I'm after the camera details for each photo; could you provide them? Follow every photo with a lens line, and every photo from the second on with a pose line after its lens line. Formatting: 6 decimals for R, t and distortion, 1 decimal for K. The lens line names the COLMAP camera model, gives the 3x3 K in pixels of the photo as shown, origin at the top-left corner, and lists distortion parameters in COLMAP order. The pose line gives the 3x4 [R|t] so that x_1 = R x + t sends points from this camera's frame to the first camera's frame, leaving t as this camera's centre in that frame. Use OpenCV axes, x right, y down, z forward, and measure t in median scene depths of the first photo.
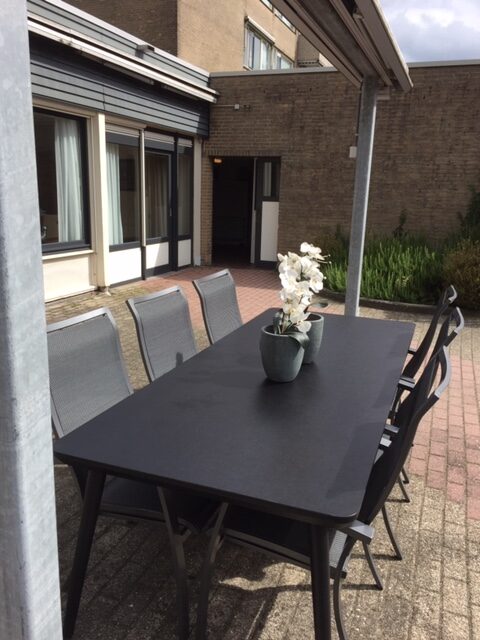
lens RADIAL K [[553.6, 0, 240.0], [0, 553.6, 320.0], [0, 0, 1]] dist [0.115777, -0.136822]
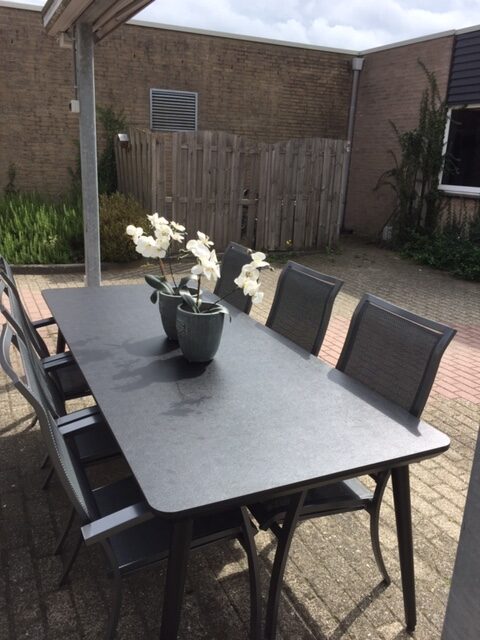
lens RADIAL K [[553.6, 0, 240.0], [0, 553.6, 320.0], [0, 0, 1]] dist [0.115777, -0.136822]
pose [[0.691826, -0.208157, 0.691410, -0.153674], [0.149727, 0.978089, 0.144648, -0.025351], [-0.706370, 0.003452, 0.707834, 0.079479]]
